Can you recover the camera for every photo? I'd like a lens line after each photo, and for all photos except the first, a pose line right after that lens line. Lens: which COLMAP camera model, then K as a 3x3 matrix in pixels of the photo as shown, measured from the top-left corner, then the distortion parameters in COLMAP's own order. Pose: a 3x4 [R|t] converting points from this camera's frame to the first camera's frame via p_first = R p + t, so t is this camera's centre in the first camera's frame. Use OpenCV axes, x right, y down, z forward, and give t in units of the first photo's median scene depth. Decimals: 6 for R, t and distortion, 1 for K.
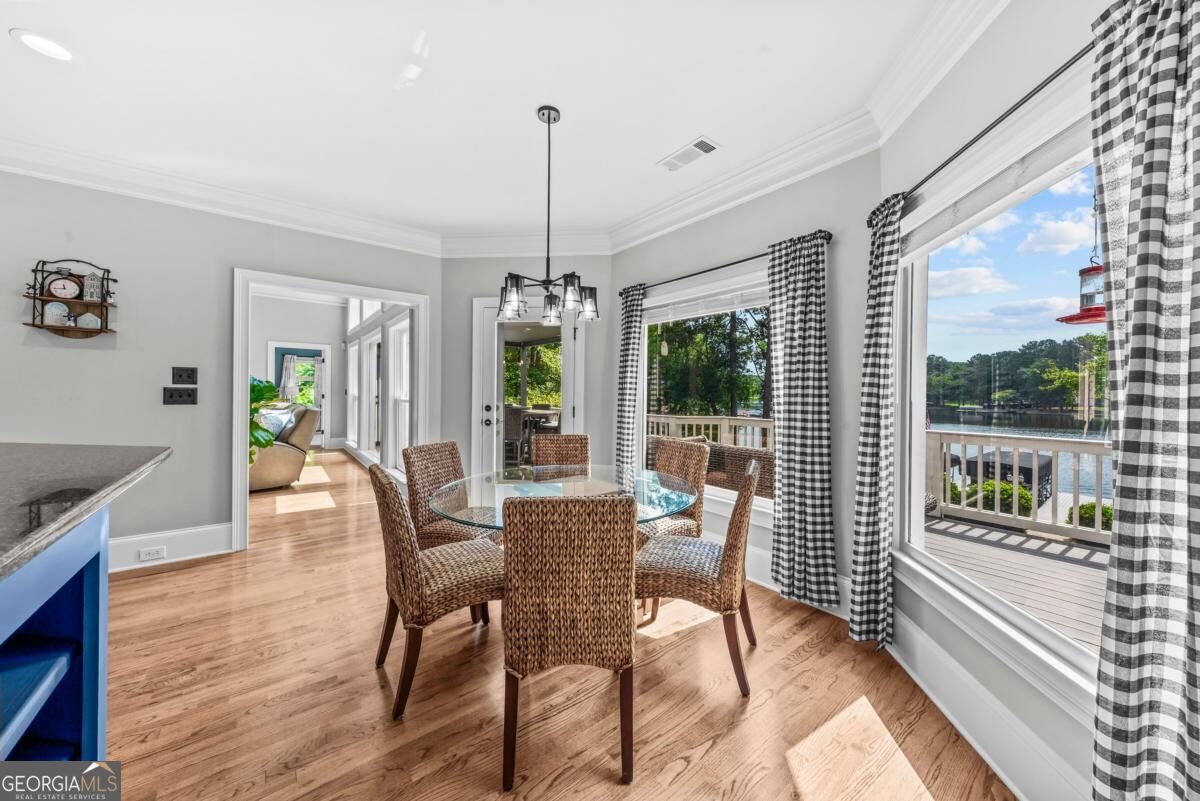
lens RADIAL K [[415.2, 0, 614.8], [0, 415.2, 399.9], [0, 0, 1]] dist [0.012720, -0.001158]
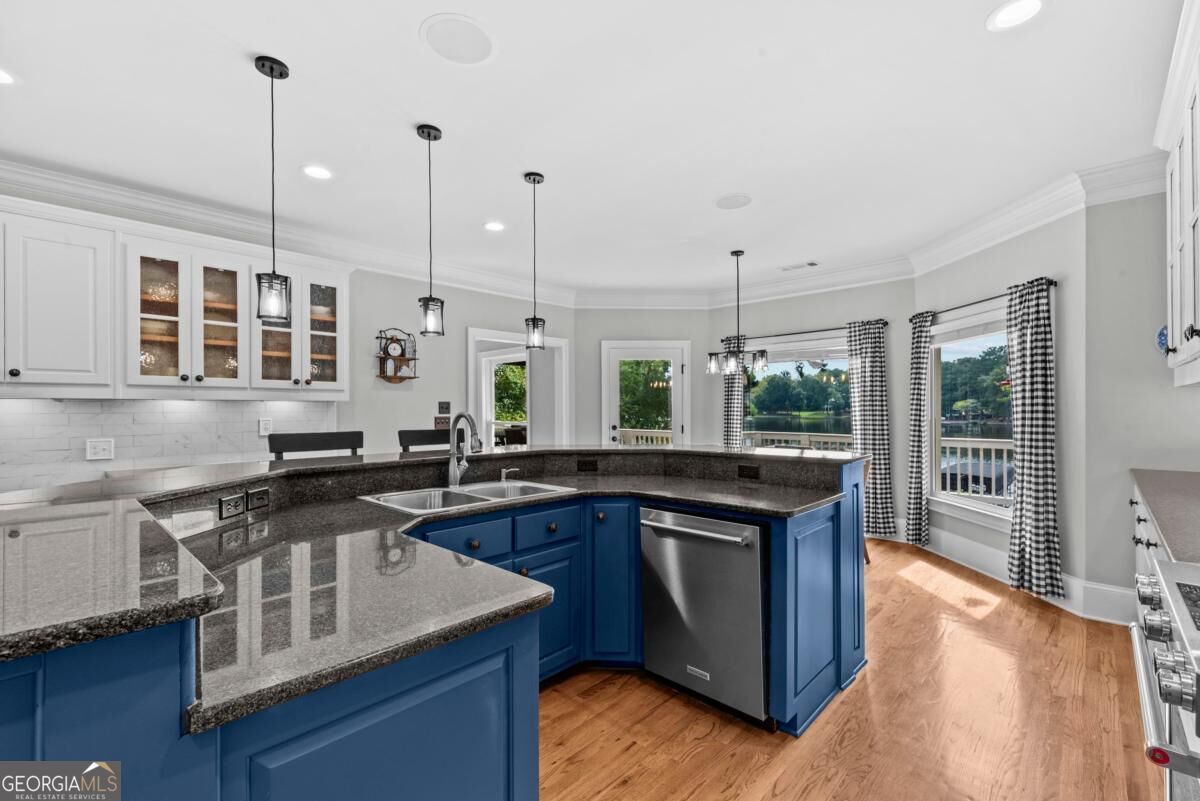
lens RADIAL K [[519.8, 0, 606.1], [0, 519.8, 417.9], [0, 0, 1]] dist [0.012462, -0.000091]
pose [[0.989161, -0.017614, 0.145774, -0.855705], [0.017257, 0.999844, 0.003716, -0.023932], [-0.145817, -0.001160, 0.989311, -0.870039]]
